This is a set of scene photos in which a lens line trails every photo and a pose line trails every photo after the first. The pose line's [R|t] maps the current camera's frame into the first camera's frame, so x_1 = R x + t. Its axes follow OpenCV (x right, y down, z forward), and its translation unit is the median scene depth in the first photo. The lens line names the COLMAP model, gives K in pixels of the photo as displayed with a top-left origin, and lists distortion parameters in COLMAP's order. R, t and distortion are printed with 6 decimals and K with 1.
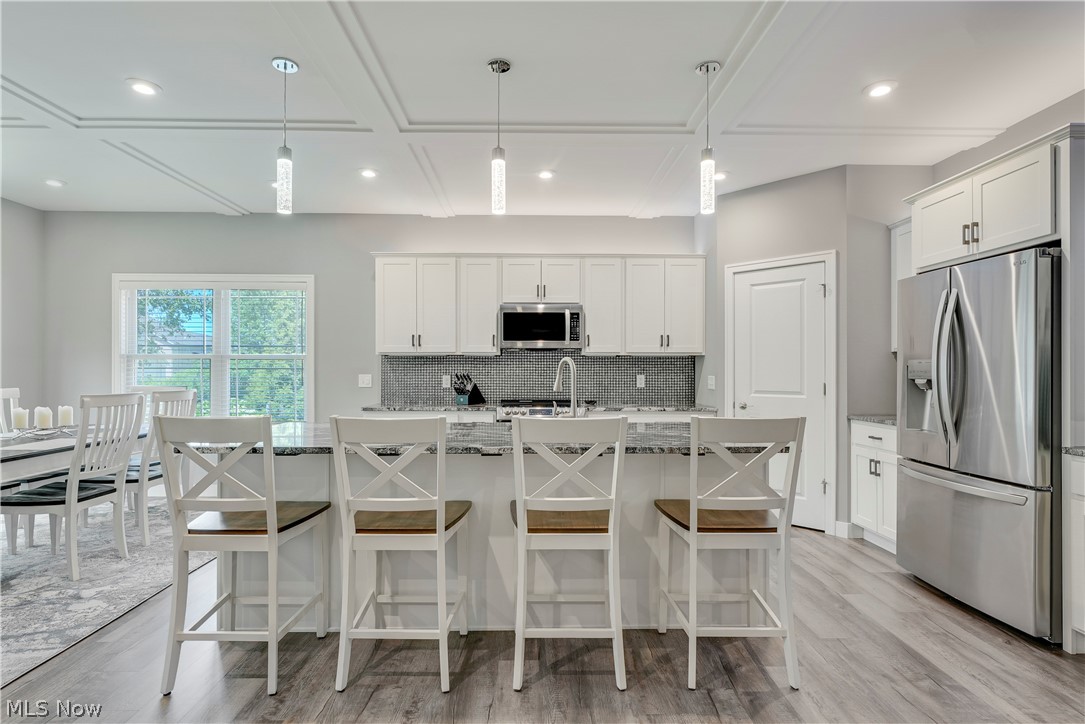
lens RADIAL K [[542.9, 0, 536.7], [0, 542.9, 365.8], [0, 0, 1]] dist [0.004271, 0.000137]
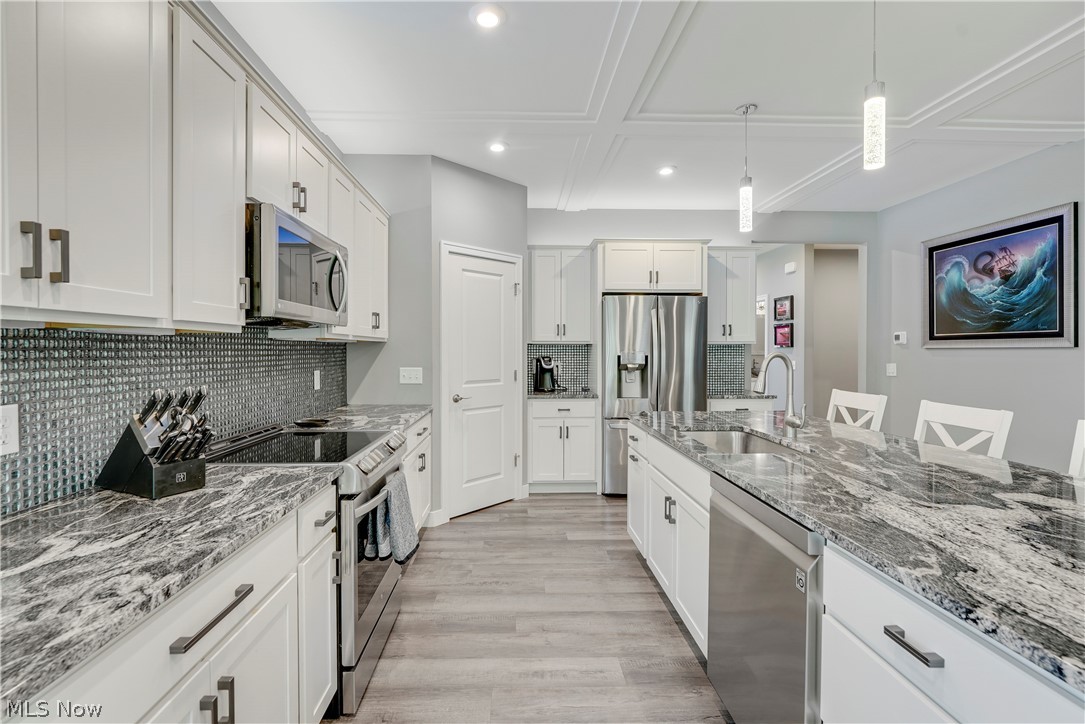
lens RADIAL K [[496.4, 0, 516.4], [0, 496.4, 356.6], [0, 0, 1]] dist [-0.017860, -0.001077]
pose [[-0.013101, -0.016141, 0.999784, -0.517773], [-0.005389, 0.999856, 0.016071, -0.013286], [-0.999900, -0.005177, -0.013186, 1.018221]]
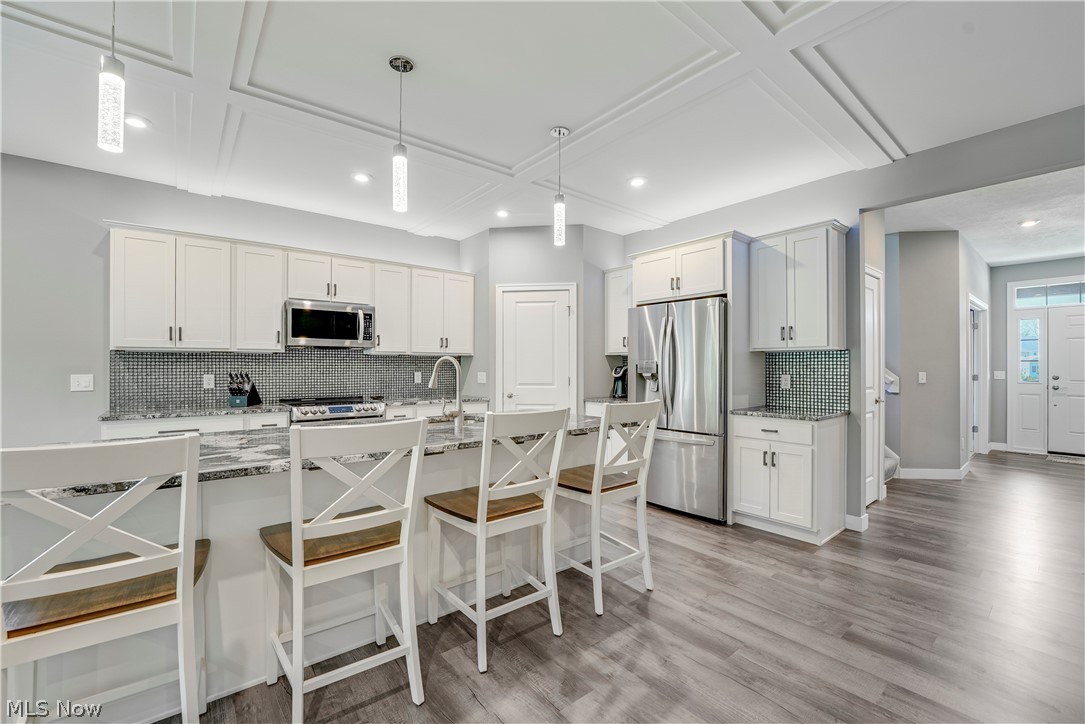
lens RADIAL K [[451.1, 0, 538.3], [0, 451.1, 366.3], [0, 0, 1]] dist [-0.021401, 0.001990]
pose [[0.790098, -0.001102, 0.612979, -0.248328], [-0.002267, 0.999986, 0.004721, -0.000416], [-0.612976, -0.005120, 0.790085, 0.129971]]
